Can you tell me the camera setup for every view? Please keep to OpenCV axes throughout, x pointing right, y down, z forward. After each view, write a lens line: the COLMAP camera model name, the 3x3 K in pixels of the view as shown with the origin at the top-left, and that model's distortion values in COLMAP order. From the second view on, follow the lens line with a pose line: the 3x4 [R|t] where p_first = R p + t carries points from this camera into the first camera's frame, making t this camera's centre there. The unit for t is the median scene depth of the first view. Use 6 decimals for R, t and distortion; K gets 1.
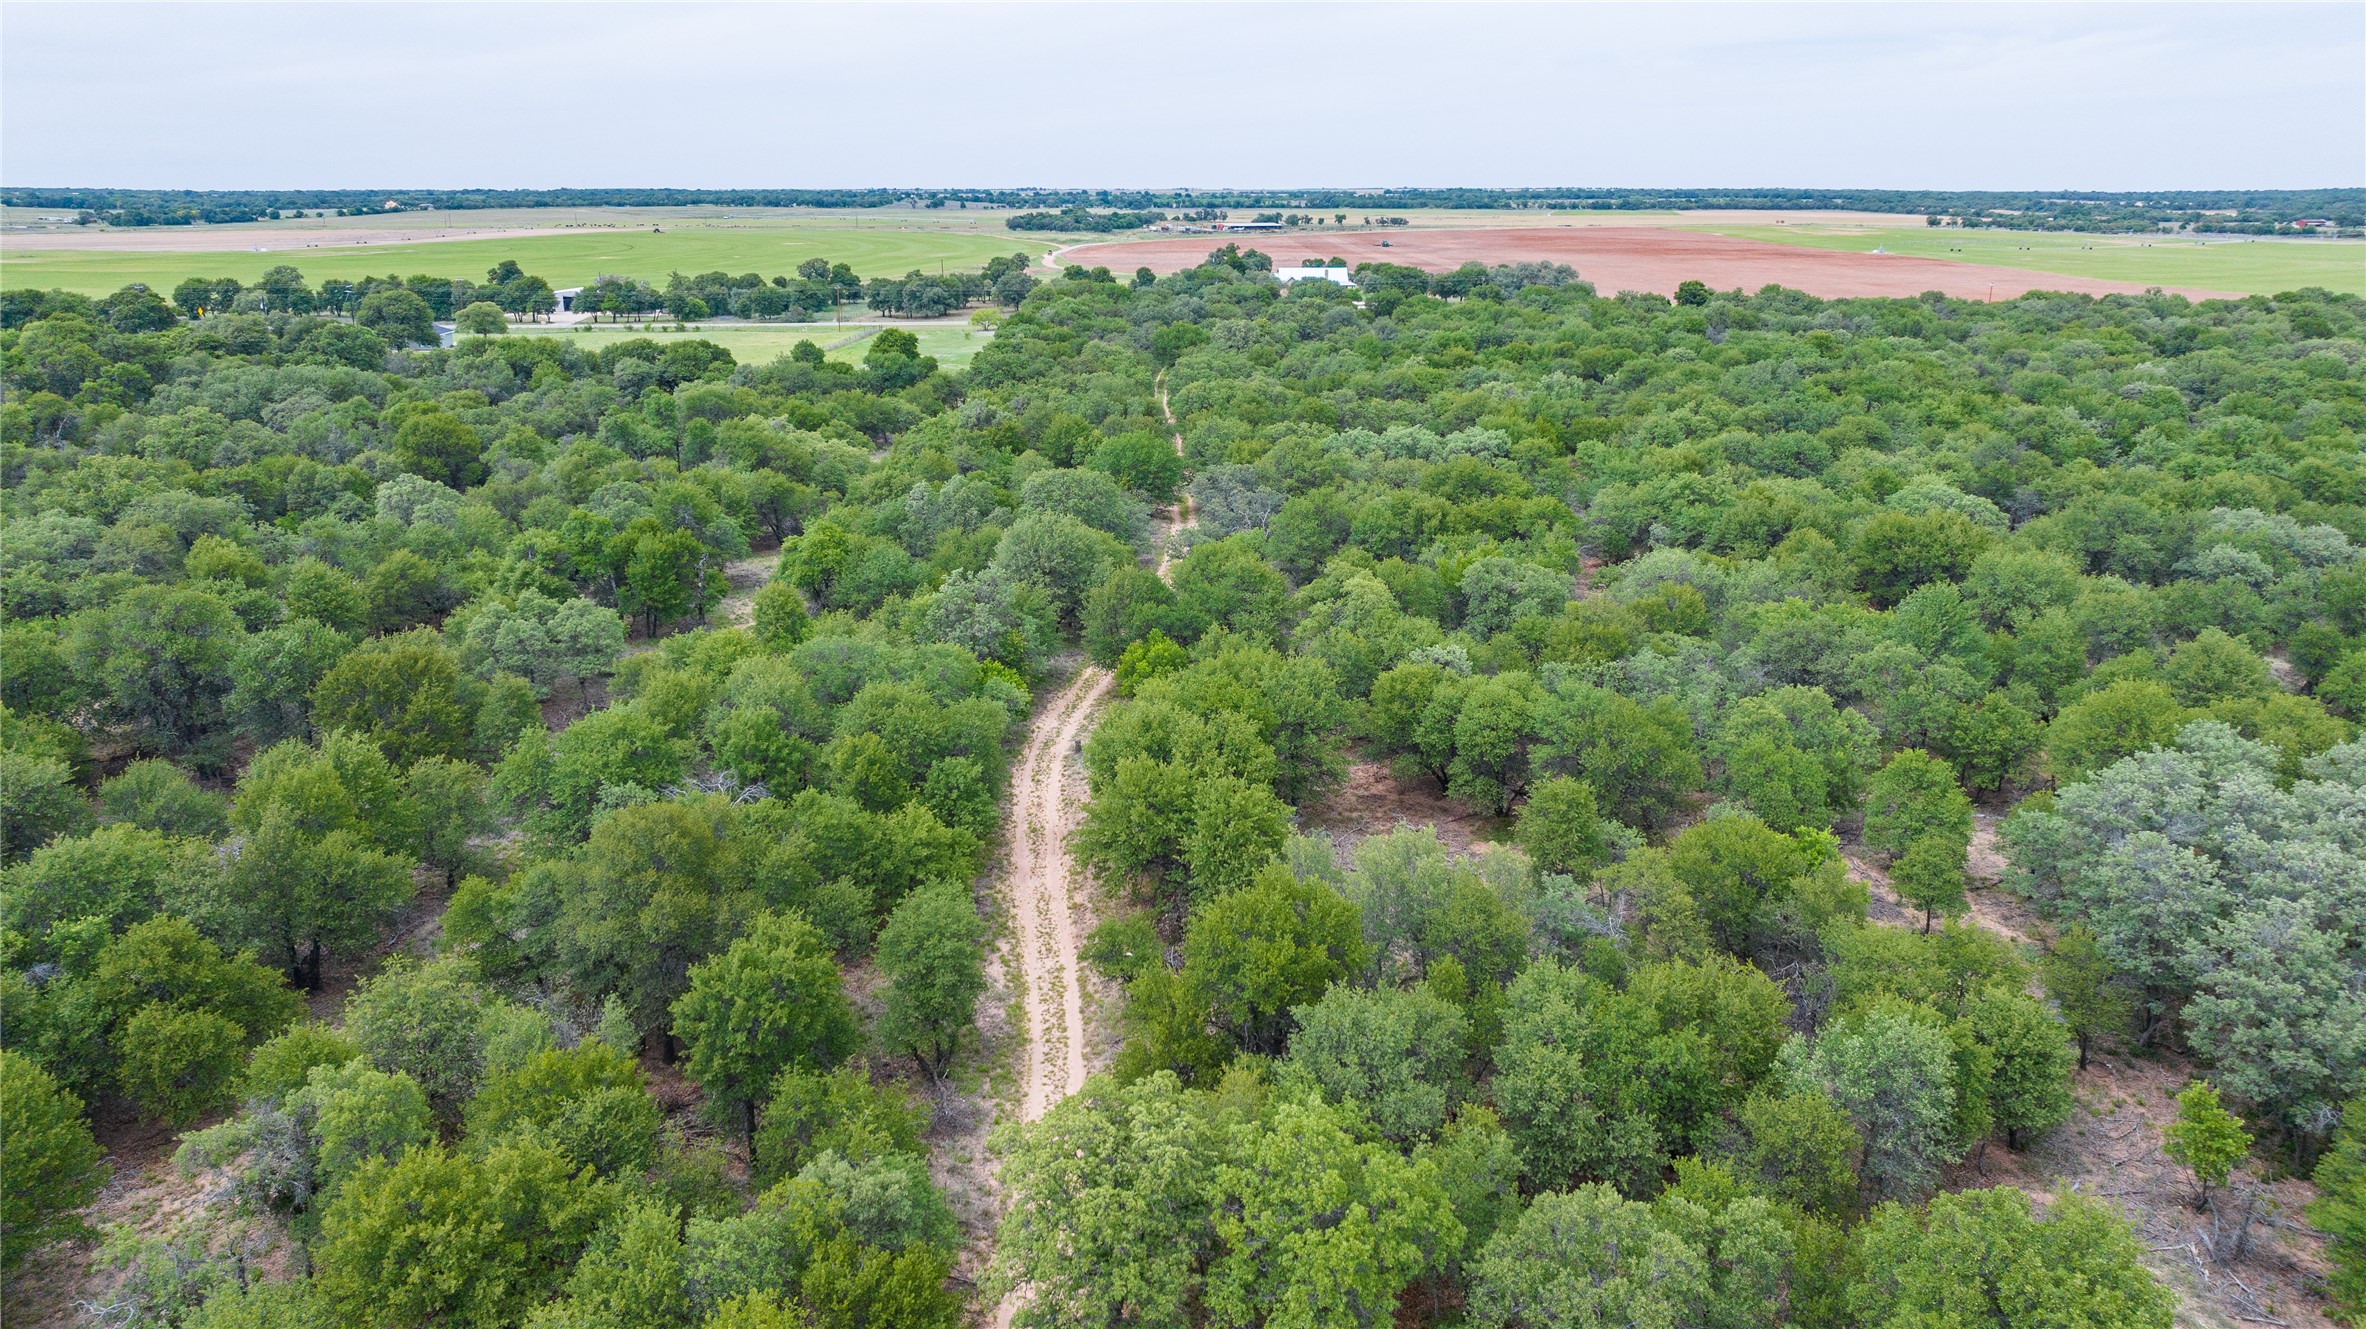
lens RADIAL K [[1665.7, 0, 1187.5], [0, 1665.7, 660.1], [0, 0, 1]] dist [-0.020271, 0.000145]
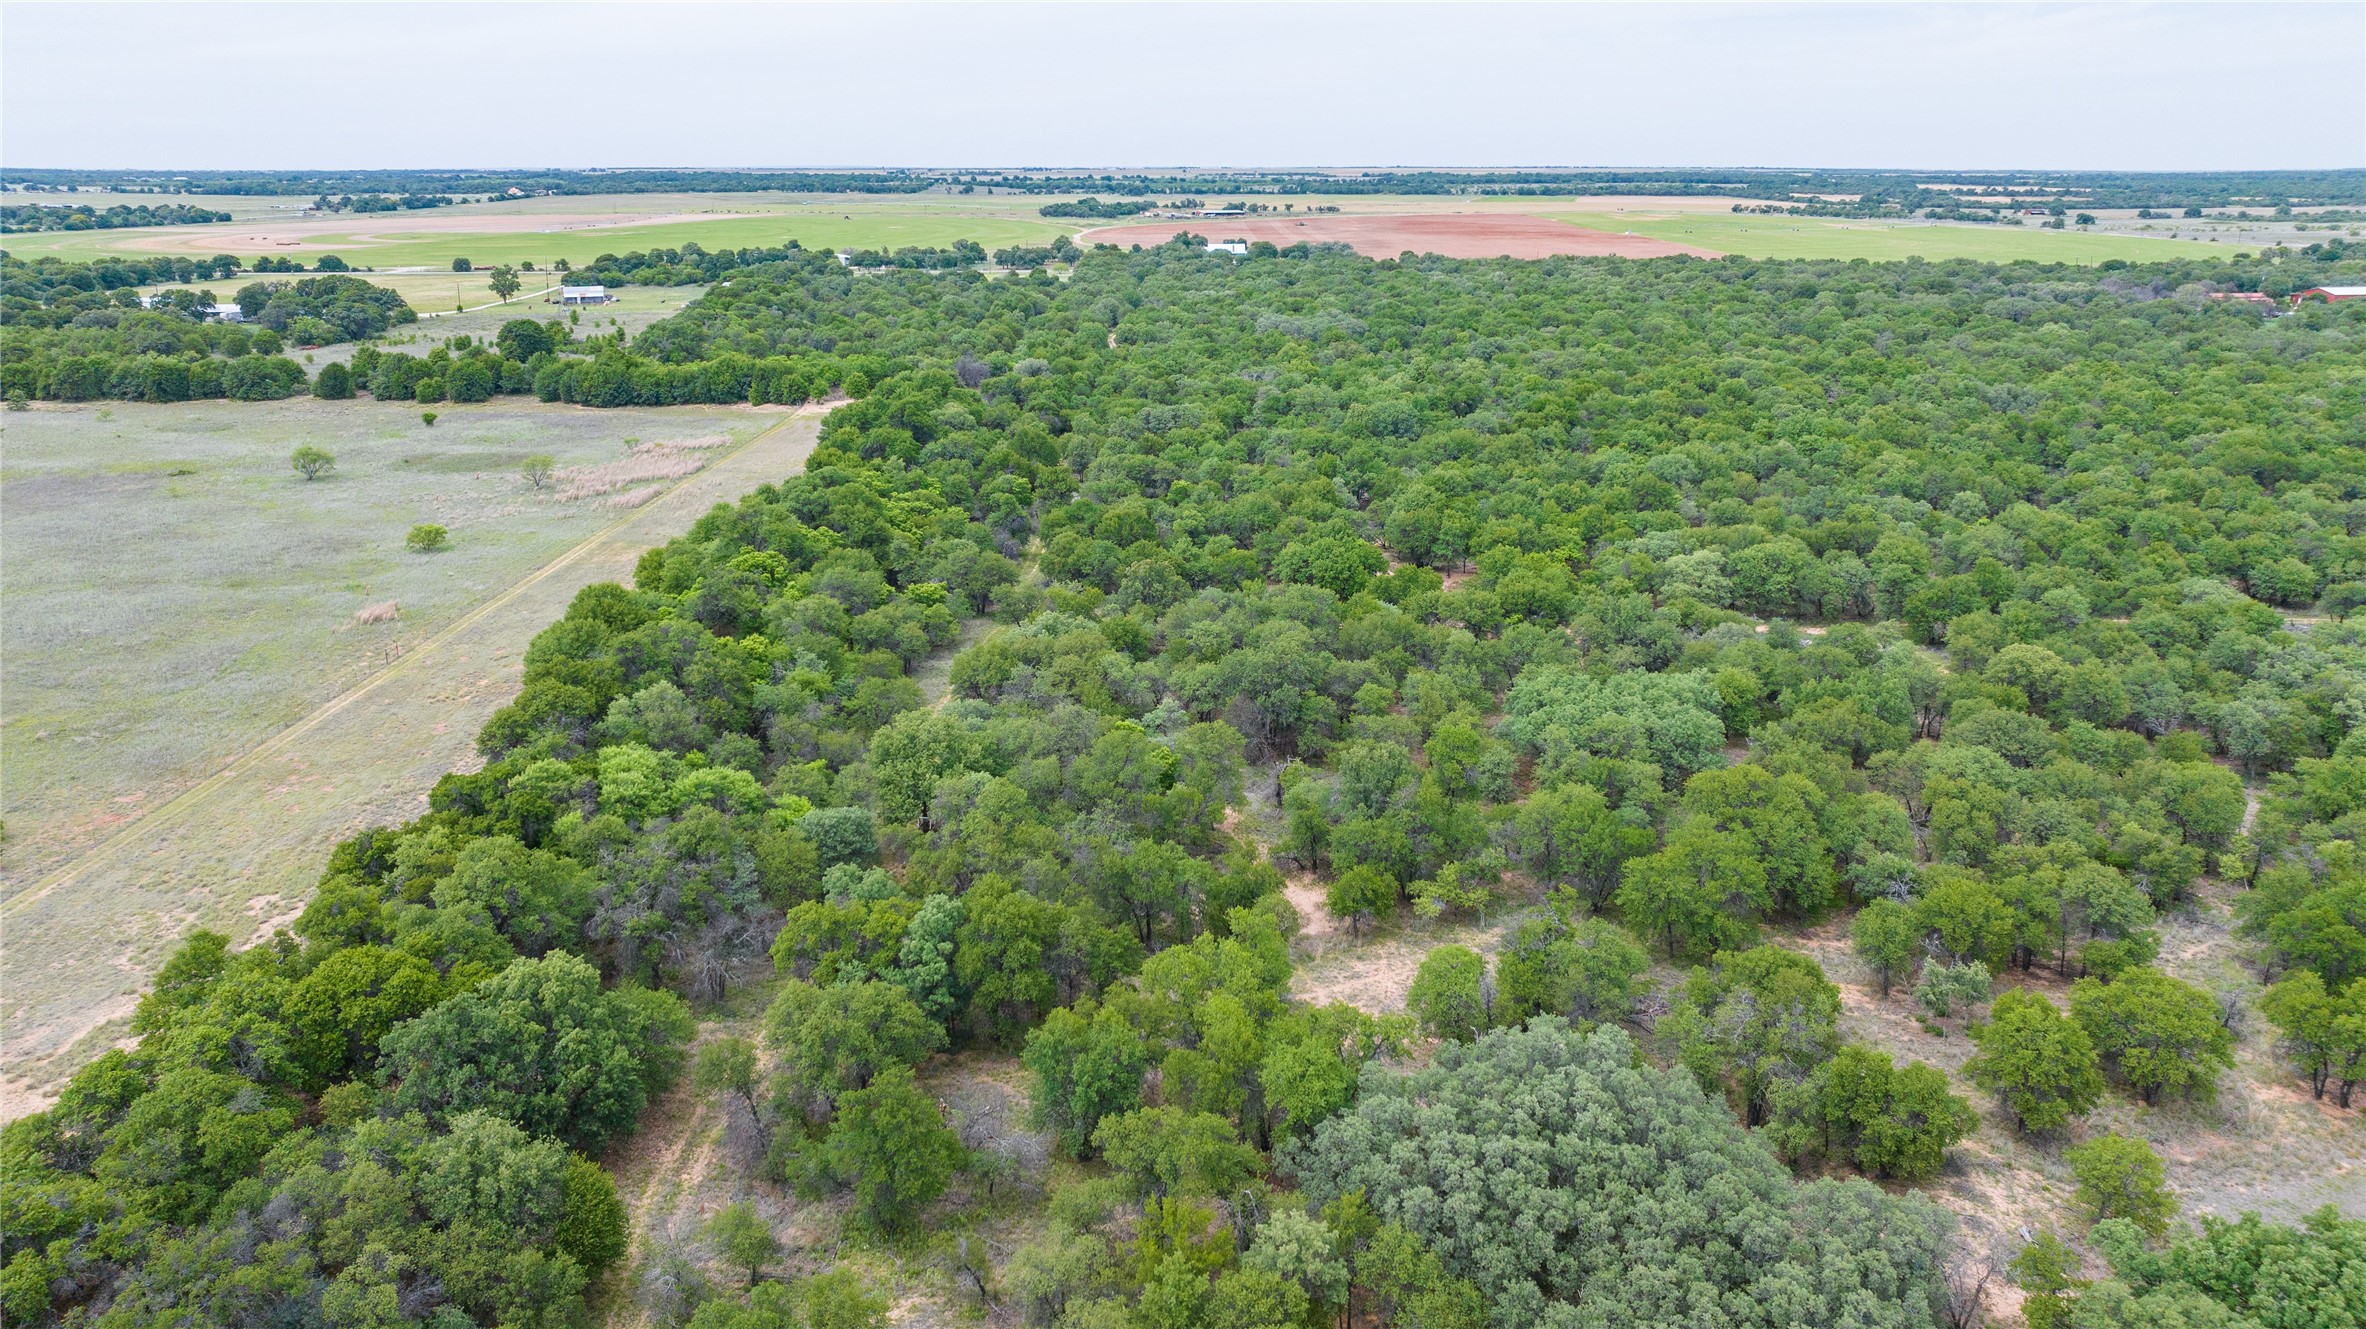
lens RADIAL K [[1690.6, 0, 1184.8], [0, 1690.6, 671.0], [0, 0, 1]] dist [-0.018403, 0.000767]
pose [[0.999995, 0.001014, -0.002920, 0.036615], [-0.000967, 0.999873, 0.015931, 0.228220], [0.002936, -0.015928, 0.999869, -0.966062]]
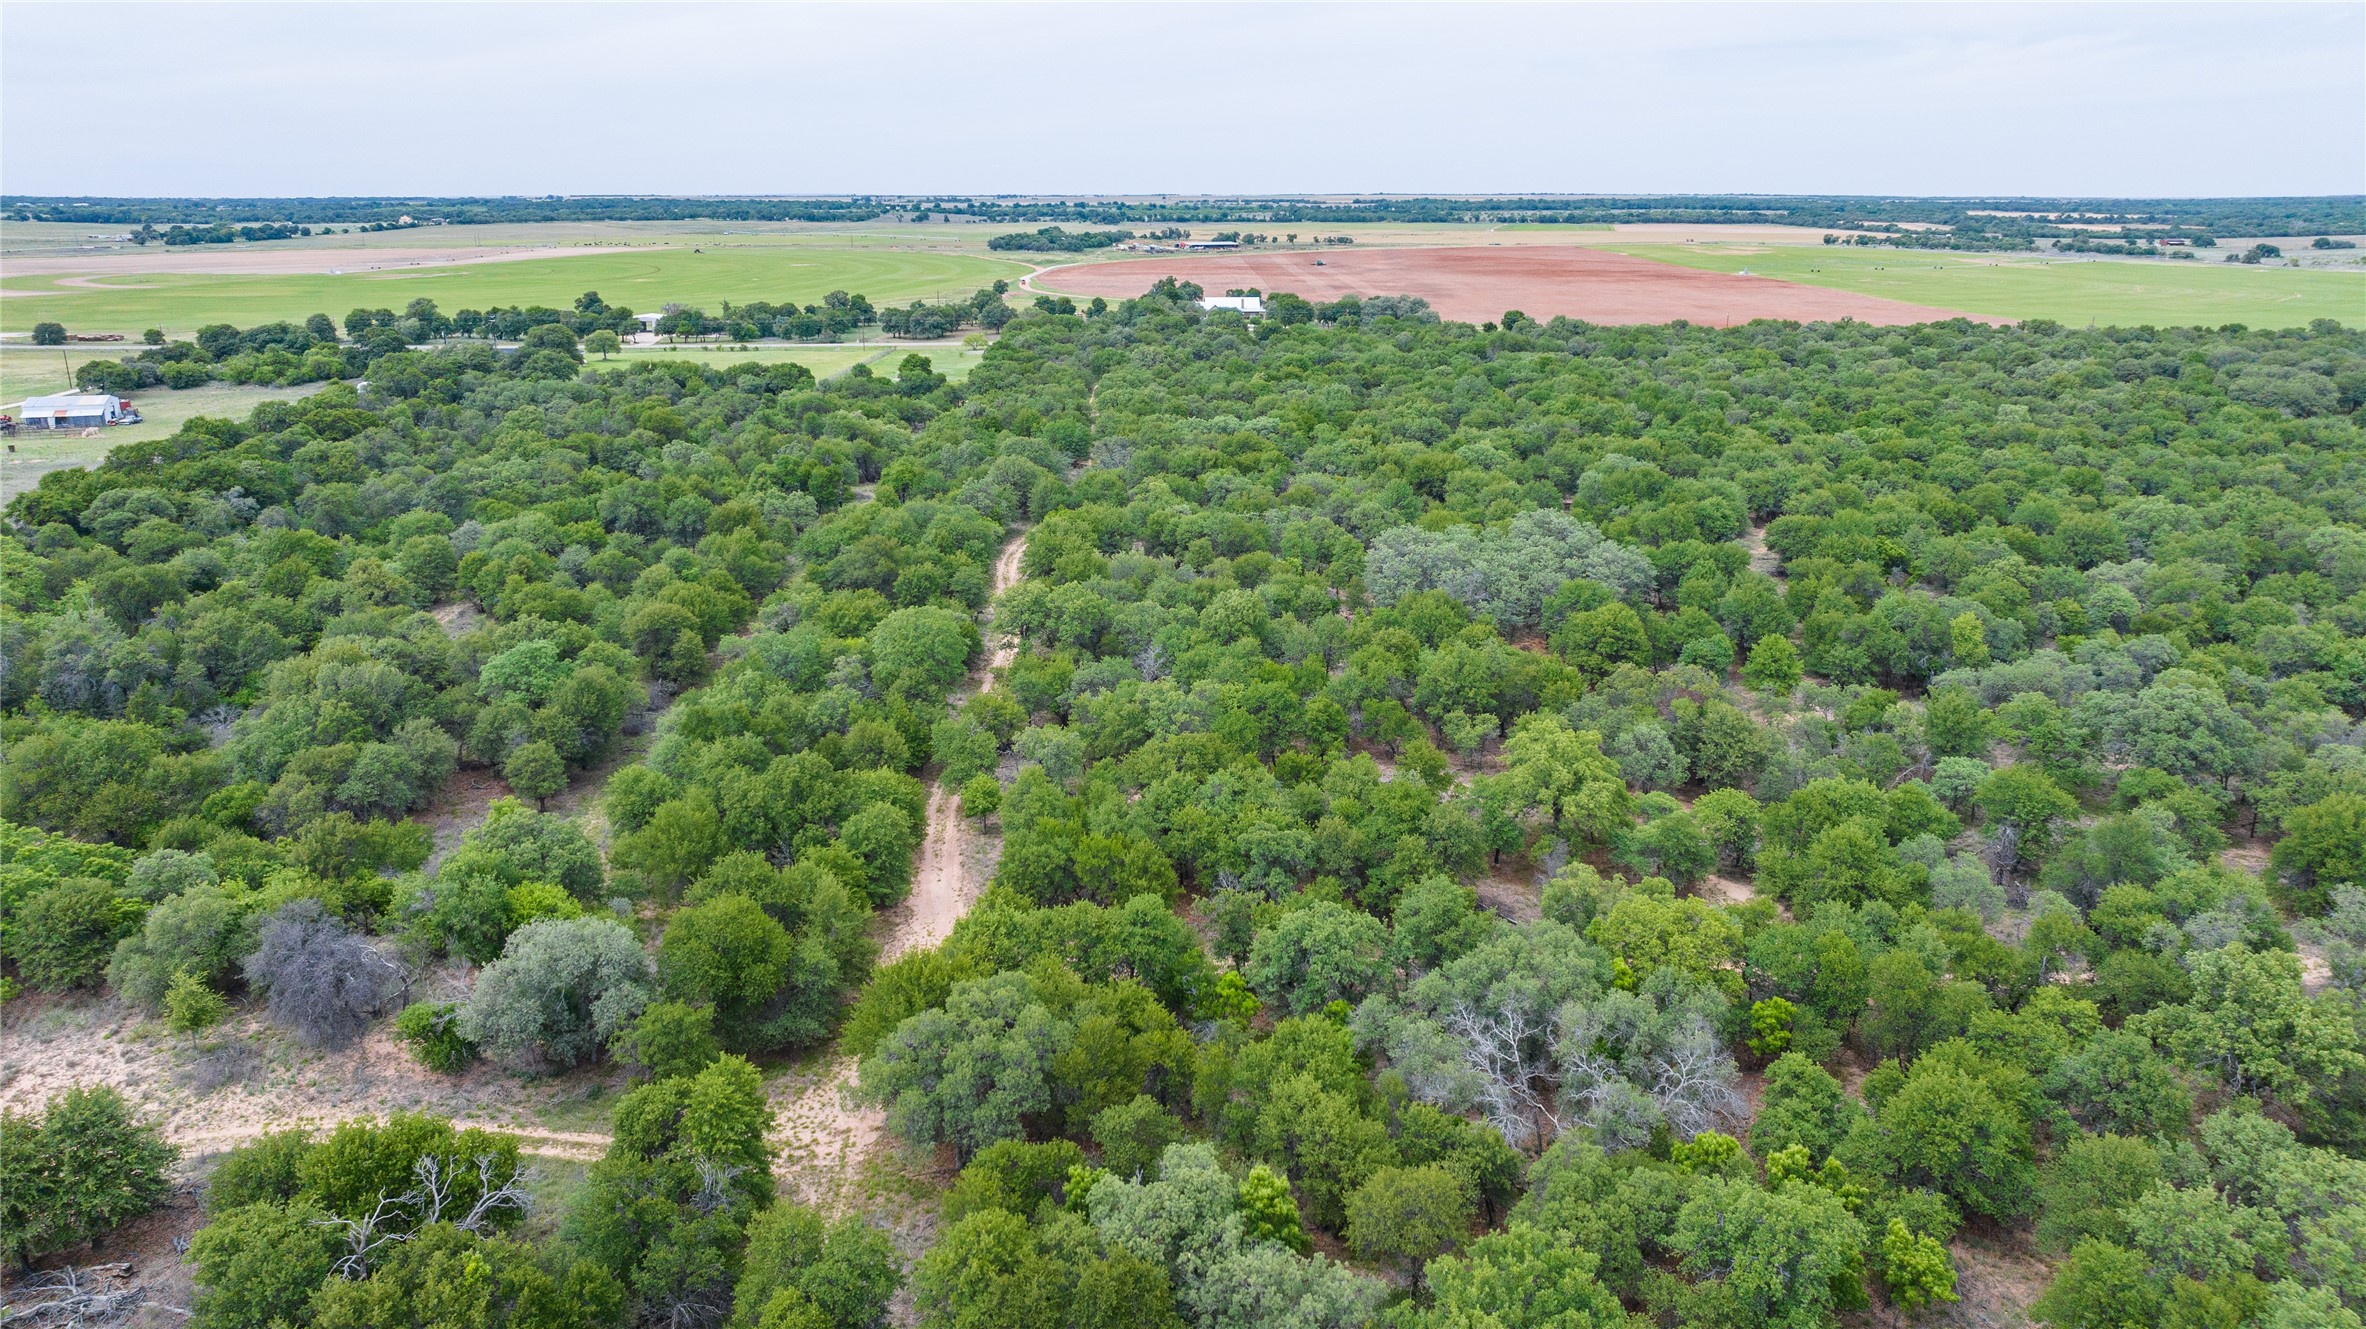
lens RADIAL K [[1669.8, 0, 1185.2], [0, 1669.8, 672.1], [0, 0, 1]] dist [-0.020573, 0.005060]
pose [[0.999956, -0.002782, 0.008931, 0.029320], [0.002741, 0.999986, 0.004548, 0.045501], [-0.008944, -0.004524, 0.999950, -0.284218]]
